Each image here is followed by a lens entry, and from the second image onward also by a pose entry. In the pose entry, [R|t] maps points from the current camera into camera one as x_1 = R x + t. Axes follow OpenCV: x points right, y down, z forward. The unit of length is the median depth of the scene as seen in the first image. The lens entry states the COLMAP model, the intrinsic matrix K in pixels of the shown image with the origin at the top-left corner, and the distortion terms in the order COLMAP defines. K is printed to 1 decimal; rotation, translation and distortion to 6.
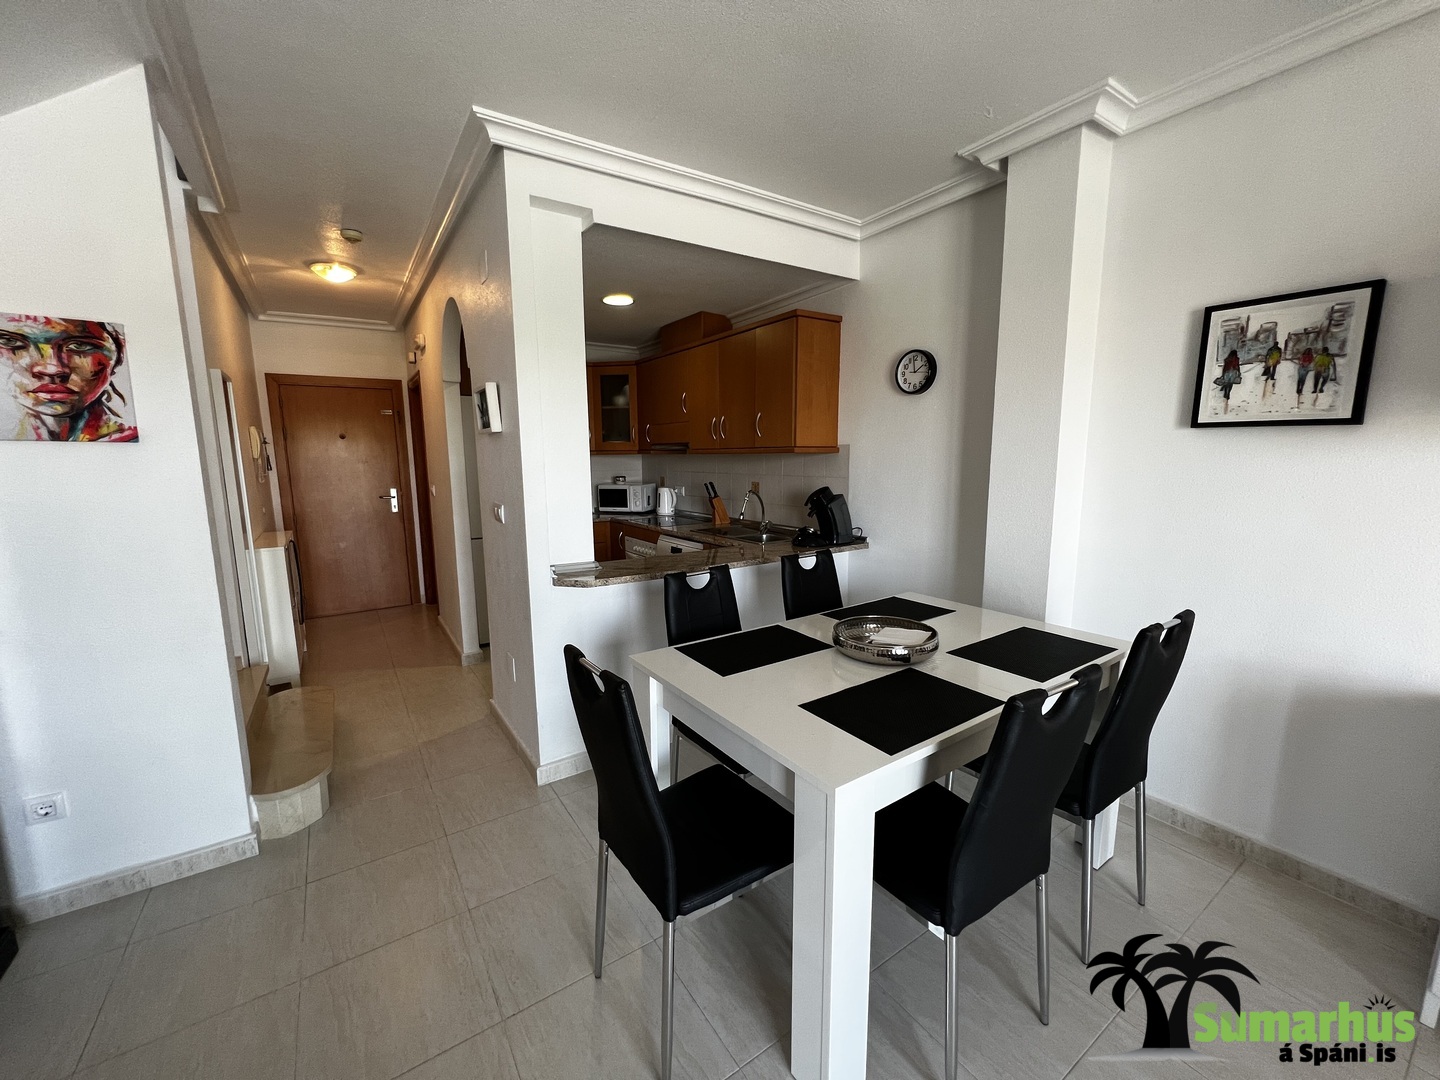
lens RADIAL K [[577.5, 0, 720.0], [0, 577.5, 540.0], [0, 0, 1]] dist [-0.000920, 0.000124]
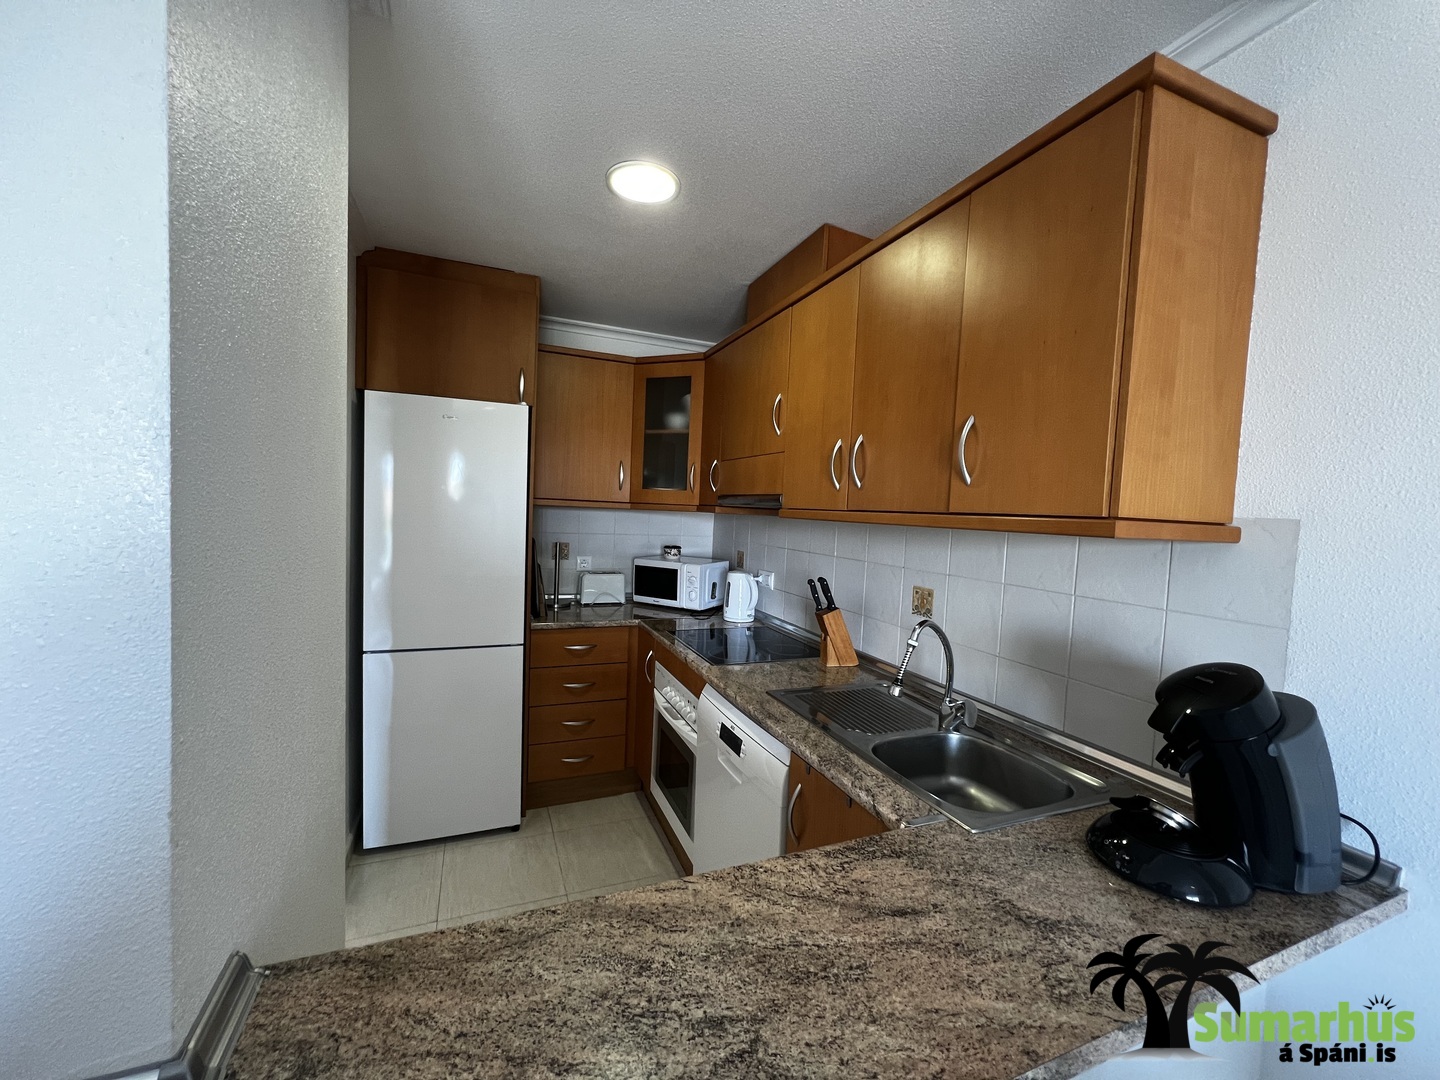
lens RADIAL K [[576.1, 0, 714.4], [0, 576.1, 541.9], [0, 0, 1]] dist [-0.001246, -0.000446]
pose [[0.977221, 0.062493, -0.202812, -0.008216], [-0.081370, 0.992957, -0.086107, -0.082203], [0.196003, 0.100648, 0.975424, 0.516107]]
